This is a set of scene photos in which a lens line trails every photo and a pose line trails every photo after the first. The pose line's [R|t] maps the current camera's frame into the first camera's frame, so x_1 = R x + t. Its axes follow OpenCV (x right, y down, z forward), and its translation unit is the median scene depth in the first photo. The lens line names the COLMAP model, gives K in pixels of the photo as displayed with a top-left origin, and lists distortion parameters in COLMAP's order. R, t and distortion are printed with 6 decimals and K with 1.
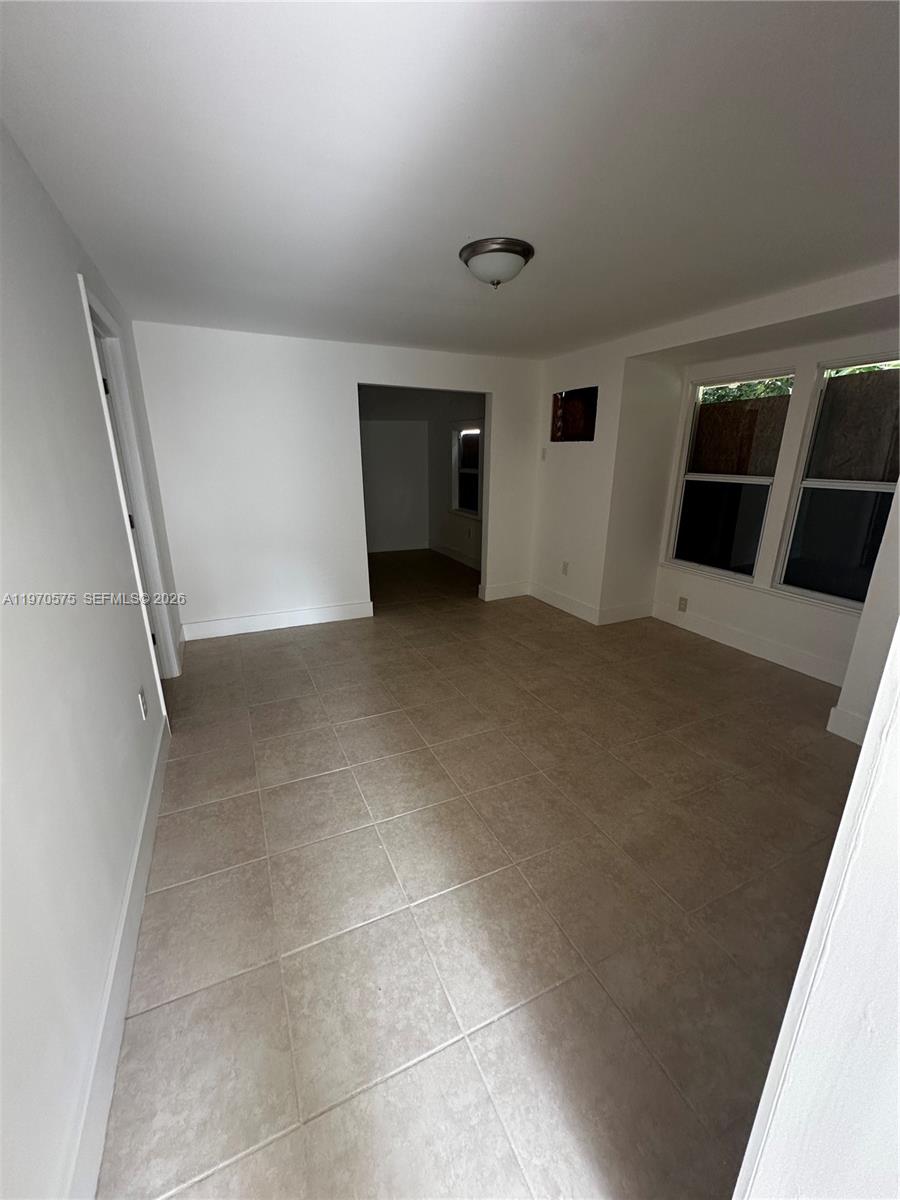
lens RADIAL K [[477.5, 0, 451.2], [0, 477.5, 601.2], [0, 0, 1]] dist [-0.001816, 0.000020]
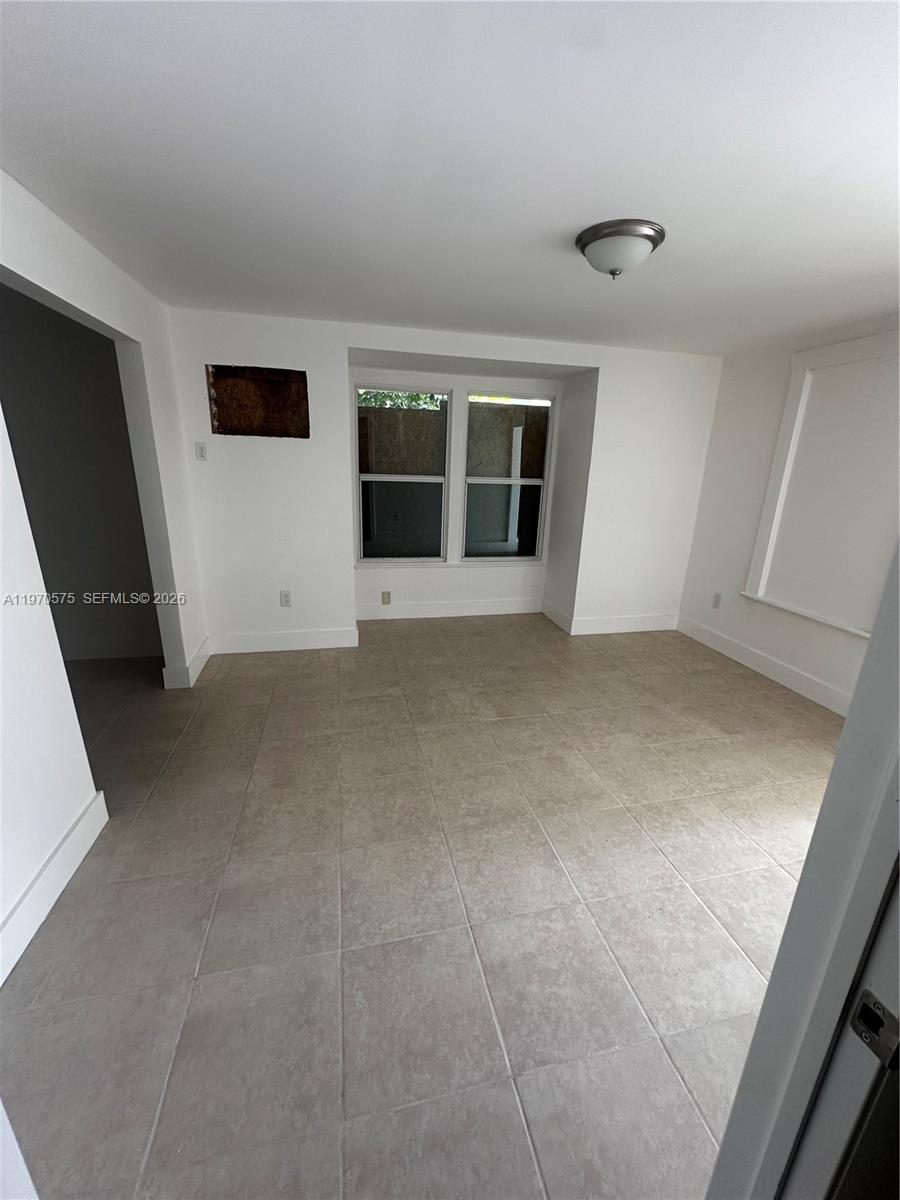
lens RADIAL K [[477.5, 0, 451.2], [0, 477.5, 601.2], [0, 0, 1]] dist [-0.001816, 0.000020]
pose [[0.214555, -0.278772, 0.936084, -0.568763], [0.257882, 0.940562, 0.220998, -0.218788], [-0.942053, 0.193983, 0.273692, 0.686533]]
